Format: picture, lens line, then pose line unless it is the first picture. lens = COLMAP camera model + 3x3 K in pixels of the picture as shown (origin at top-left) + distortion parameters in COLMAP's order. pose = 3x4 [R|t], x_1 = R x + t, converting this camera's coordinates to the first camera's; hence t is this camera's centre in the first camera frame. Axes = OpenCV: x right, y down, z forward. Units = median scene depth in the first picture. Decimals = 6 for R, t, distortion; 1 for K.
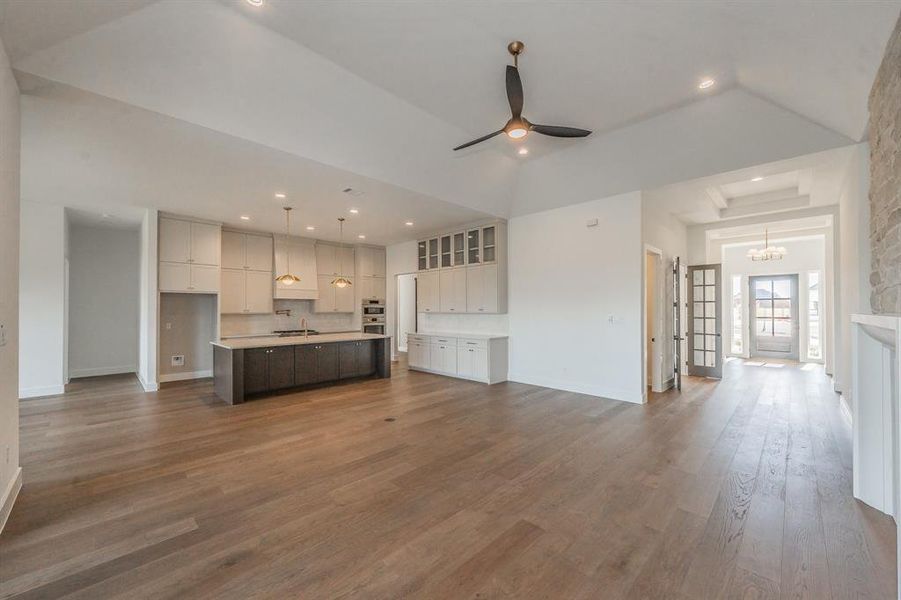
lens RADIAL K [[334.1, 0, 448.4], [0, 334.1, 305.6], [0, 0, 1]] dist [0.000130, 0.000000]
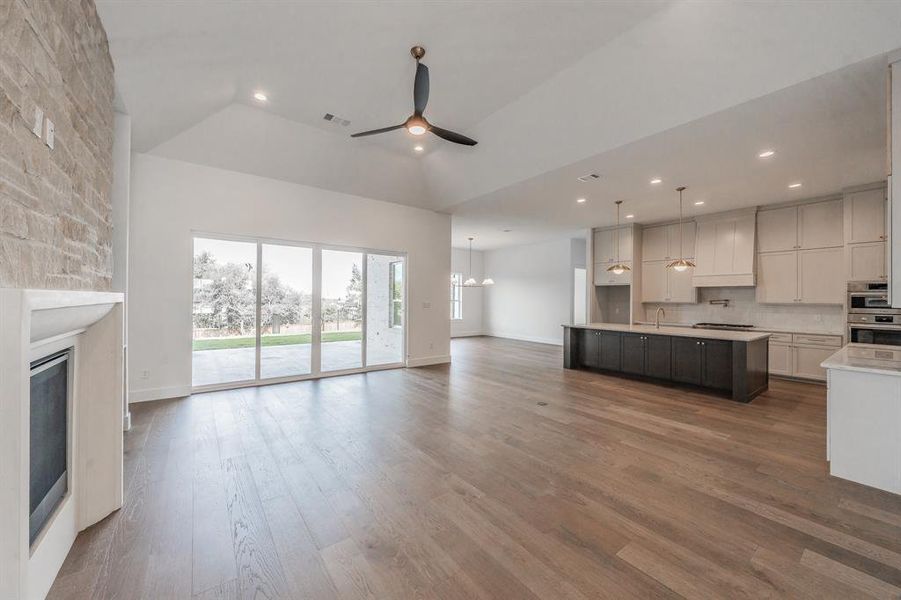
lens RADIAL K [[338.2, 0, 450.5], [0, 338.2, 300.0], [0, 0, 1]] dist [-0.000361, -0.000023]
pose [[-0.164000, 0.004720, -0.986449, 0.533735], [0.001241, 0.999989, 0.004579, 0.010358], [0.986460, -0.000473, -0.164004, 0.524344]]
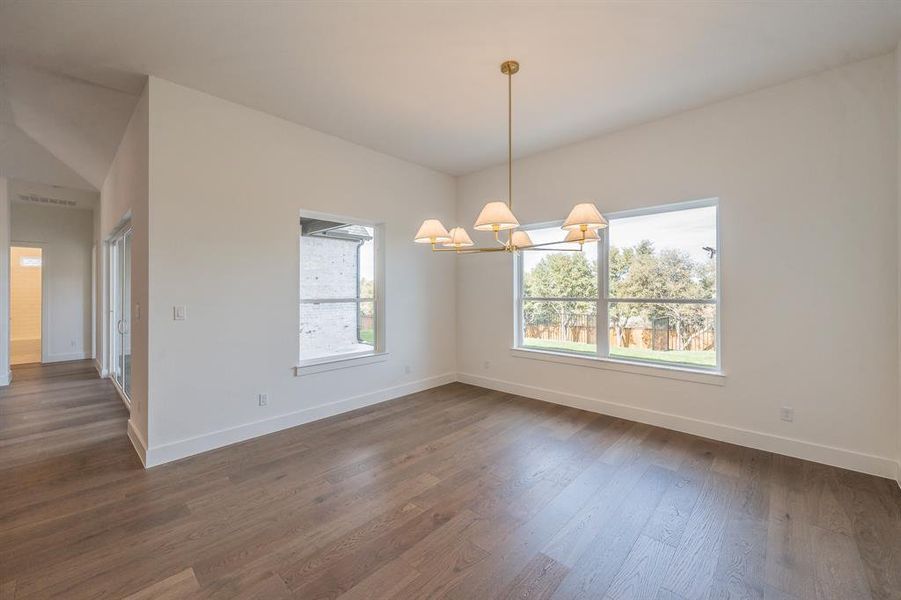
lens RADIAL K [[360.9, 0, 454.3], [0, 360.9, 291.9], [0, 0, 1]] dist [-0.014680, 0.000001]
pose [[-0.999724, 0.006470, -0.022596, -0.814737], [0.006658, 0.999944, -0.008258, 0.009504], [0.022541, -0.008406, -0.999711, 0.766848]]
